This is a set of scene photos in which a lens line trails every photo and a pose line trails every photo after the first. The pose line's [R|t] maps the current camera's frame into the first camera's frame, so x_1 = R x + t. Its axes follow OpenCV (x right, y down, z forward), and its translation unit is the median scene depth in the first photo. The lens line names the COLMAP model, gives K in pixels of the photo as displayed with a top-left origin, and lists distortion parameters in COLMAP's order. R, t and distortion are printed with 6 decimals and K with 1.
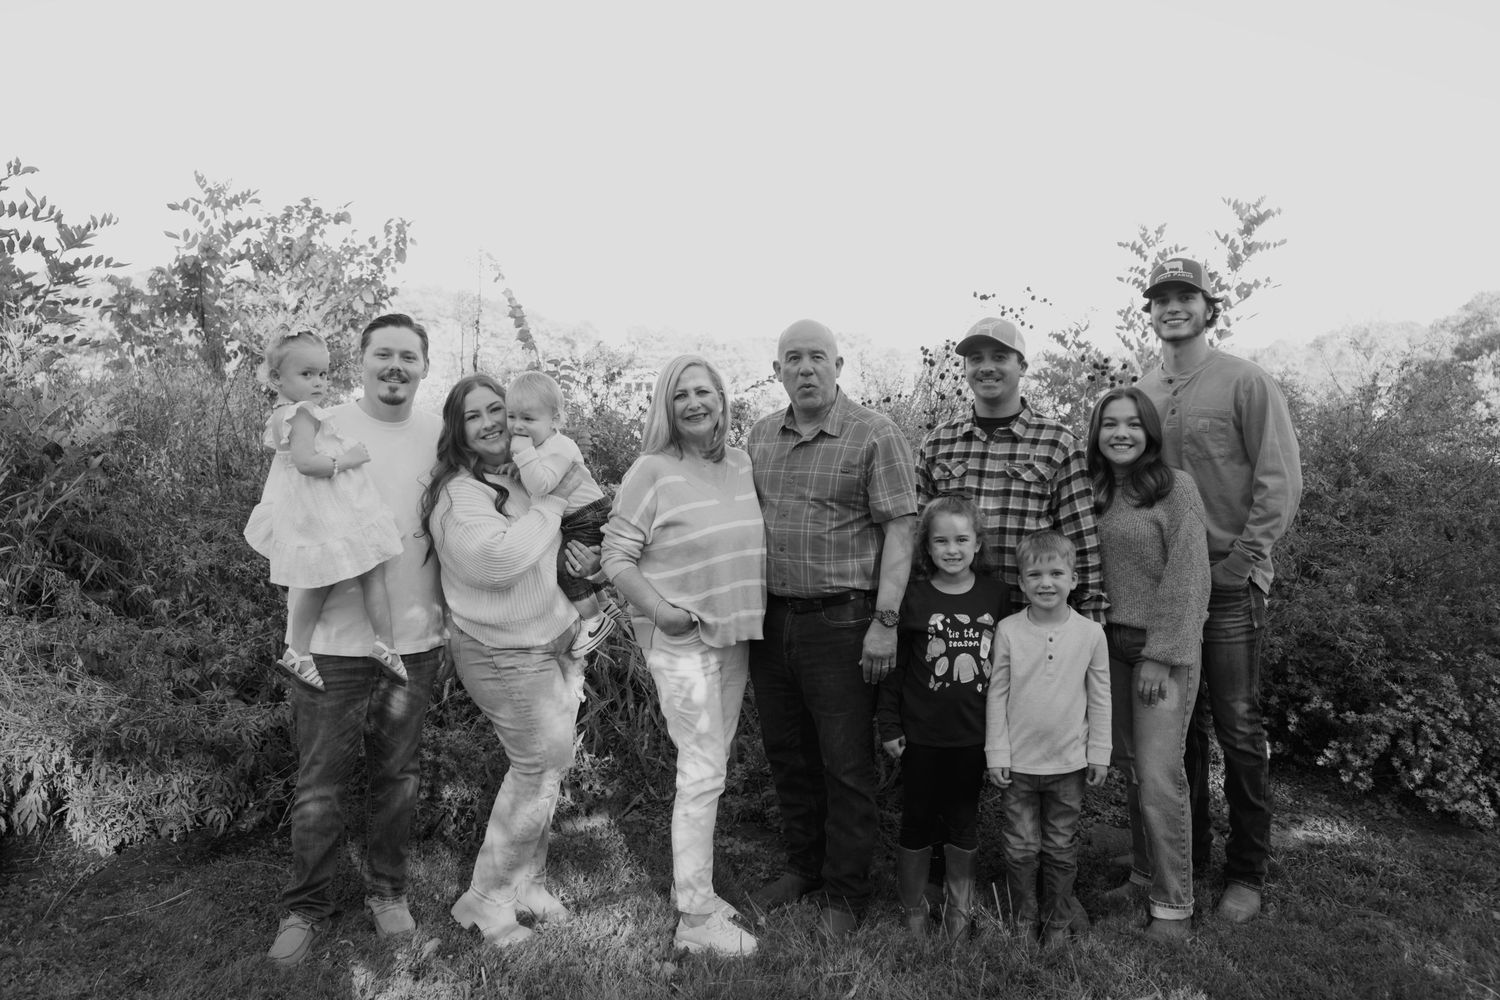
lens RADIAL K [[1274.5, 0, 754.7], [0, 1274.5, 507.8], [0, 0, 1]] dist [-0.006415, 0.005698]
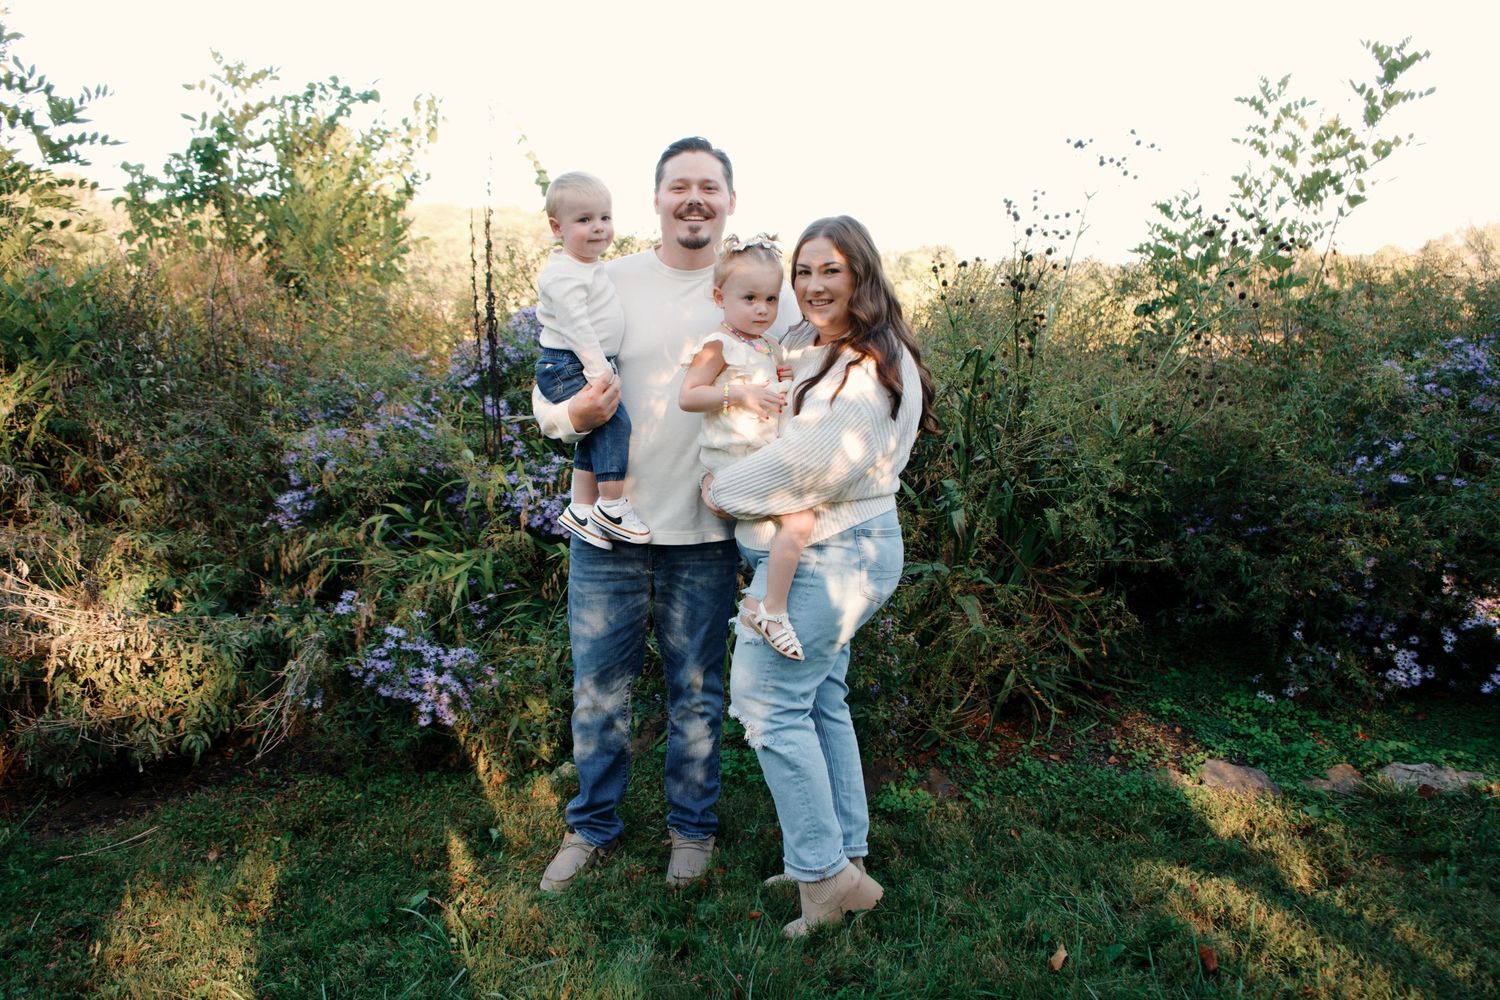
lens RADIAL K [[1289.5, 0, 754.4], [0, 1289.5, 507.5], [0, 0, 1]] dist [0.003827, 0.005333]
pose [[0.998026, -0.003195, -0.062722, 0.018684], [0.007097, 0.998045, 0.062089, 0.023258], [0.062401, -0.062411, 0.996098, 0.124521]]
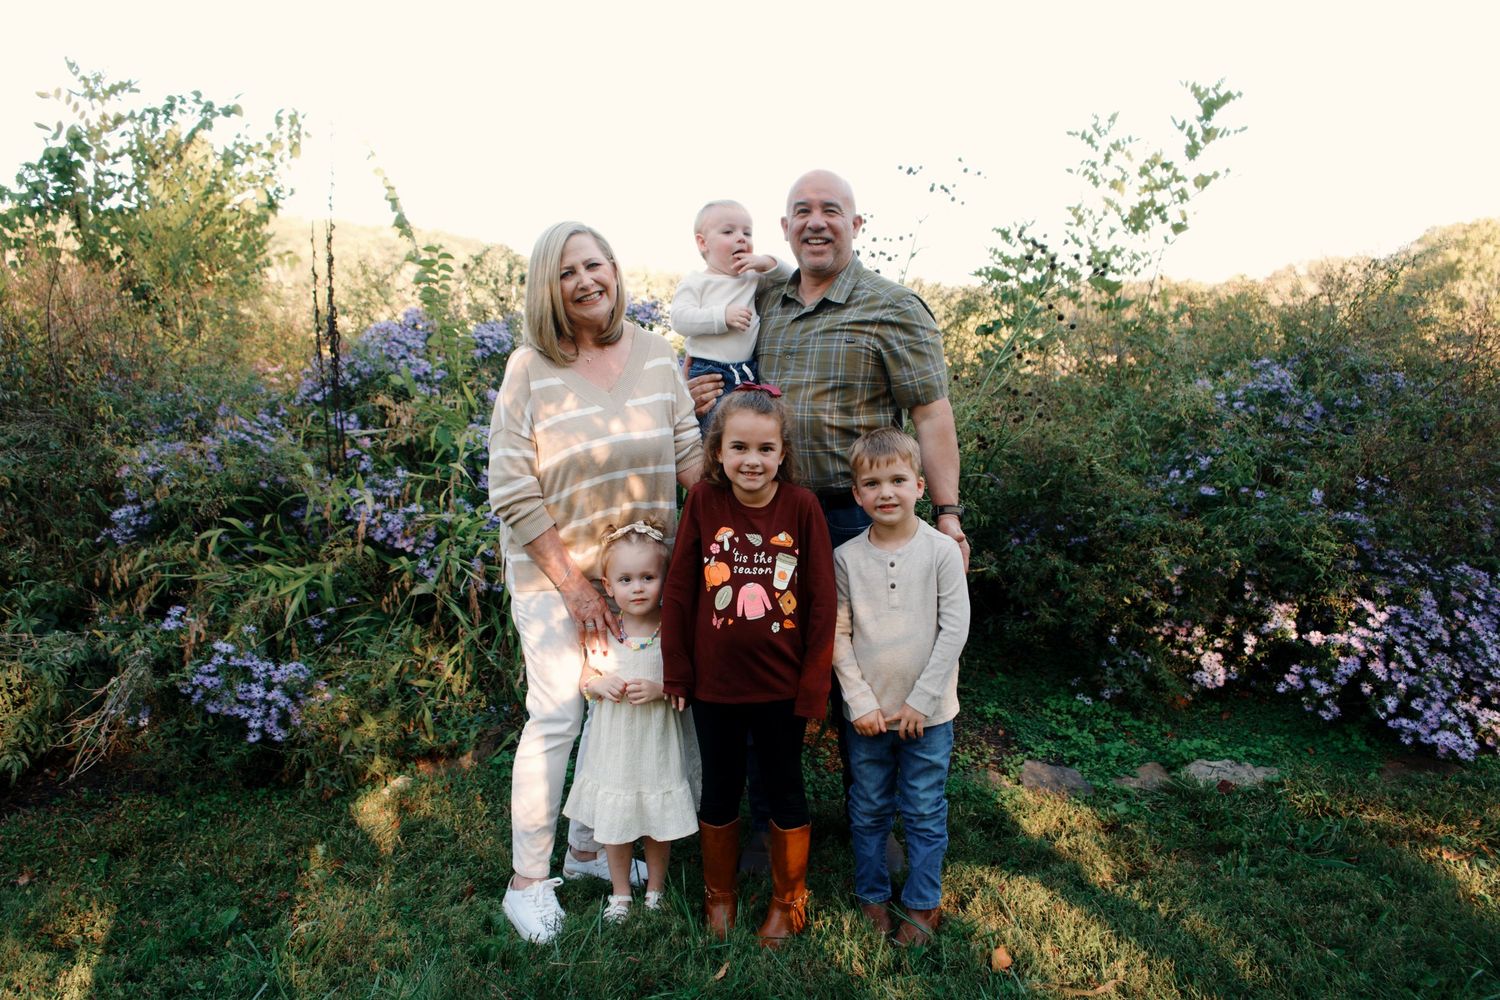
lens RADIAL K [[1250.4, 0, 750.0], [0, 1250.4, 500.0], [0, 0, 1]] dist [-0.007067, 0.008804]
pose [[0.999764, -0.006380, 0.020789, 0.053238], [0.005379, 0.998838, 0.047888, 0.022891], [-0.021071, -0.047765, 0.998636, 0.134001]]
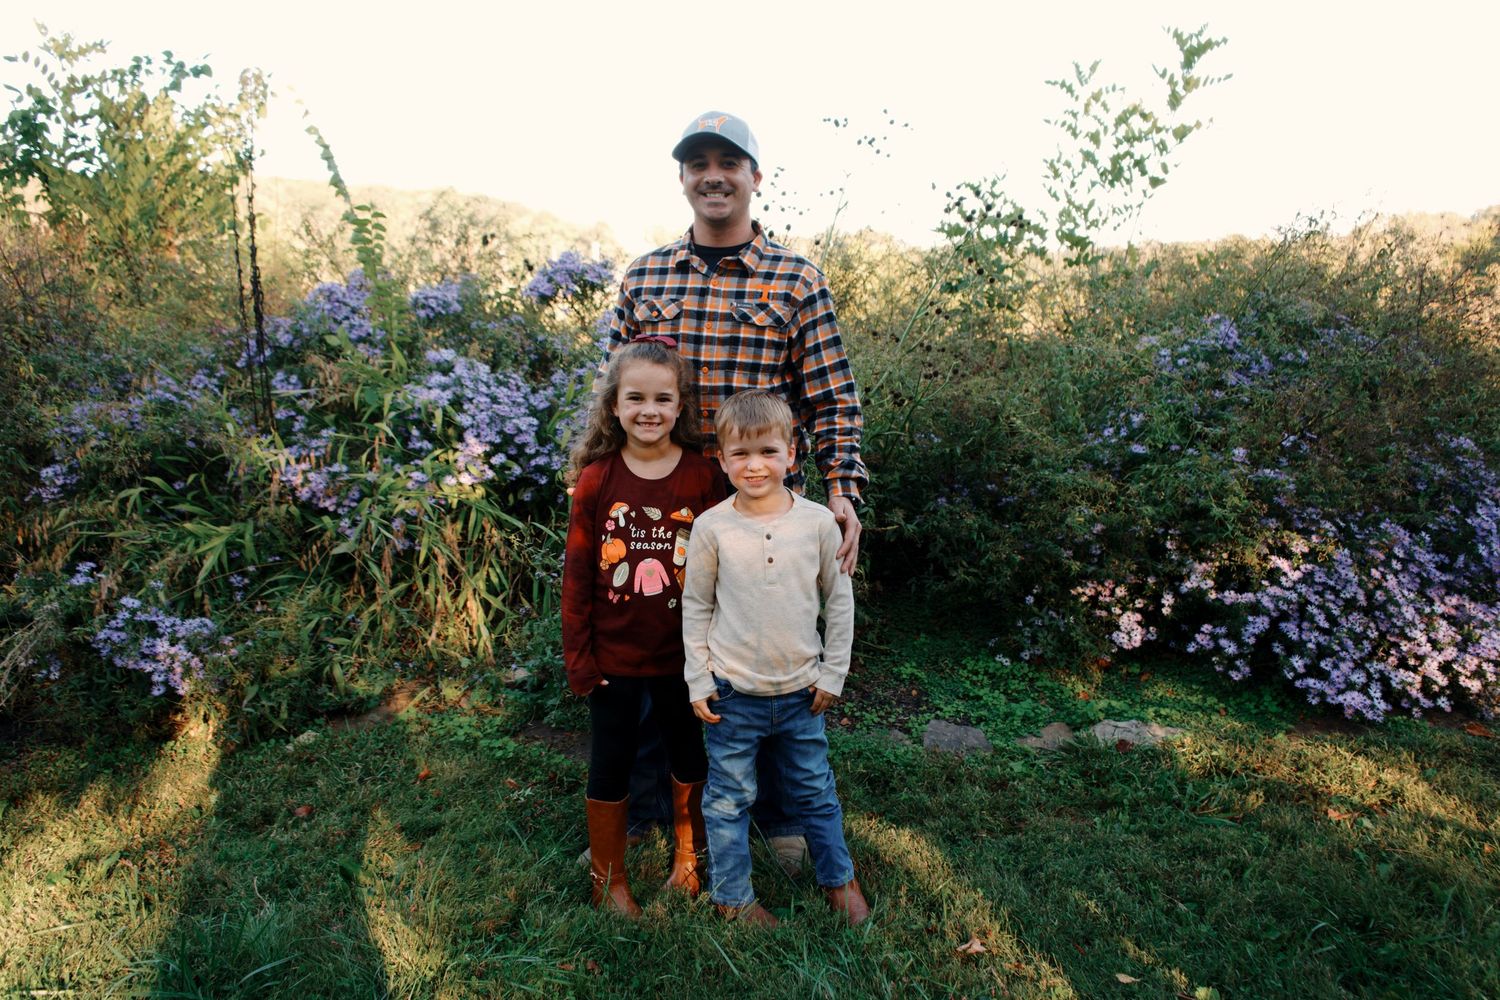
lens RADIAL K [[1296.7, 0, 750.0], [0, 1296.7, 500.0], [0, 0, 1]] dist [-0.007585, 0.013336]
pose [[0.999840, -0.006841, -0.016542, 0.143948], [0.007962, 0.997608, 0.068666, 0.032279], [0.016033, -0.068787, 0.997503, 0.109778]]
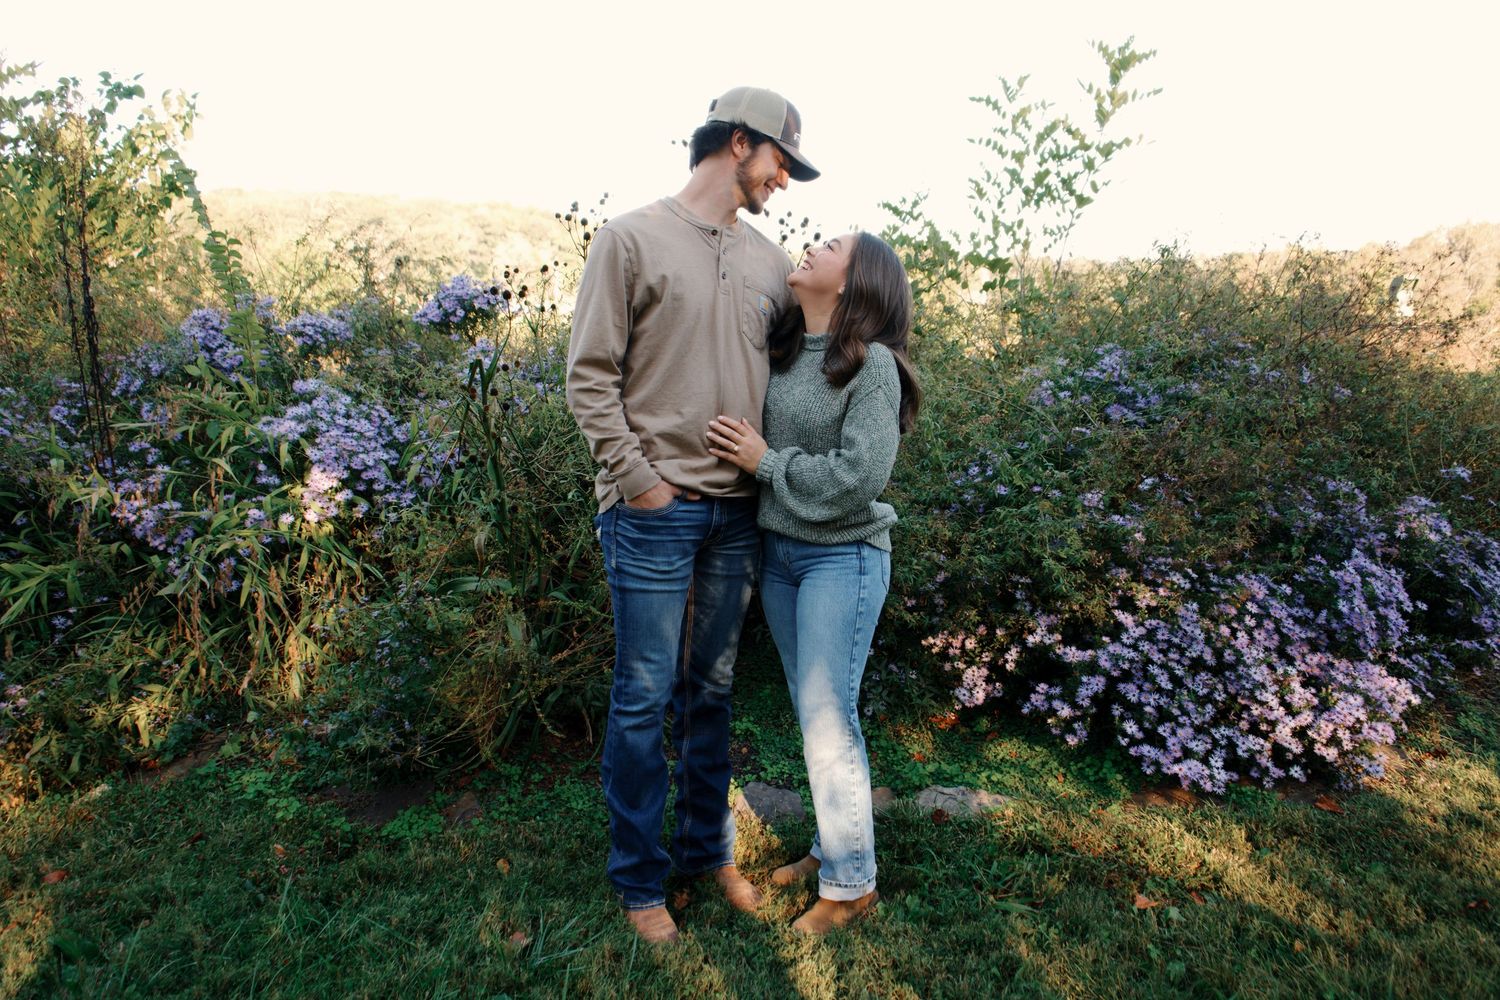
lens RADIAL K [[1296.7, 0, 750.0], [0, 1296.7, 500.0], [0, 0, 1]] dist [-0.007585, 0.013336]
pose [[0.998555, -0.002677, -0.053668, 0.284515], [0.005861, 0.998226, 0.059254, 0.016181], [0.053415, -0.059483, 0.996799, 0.164136]]
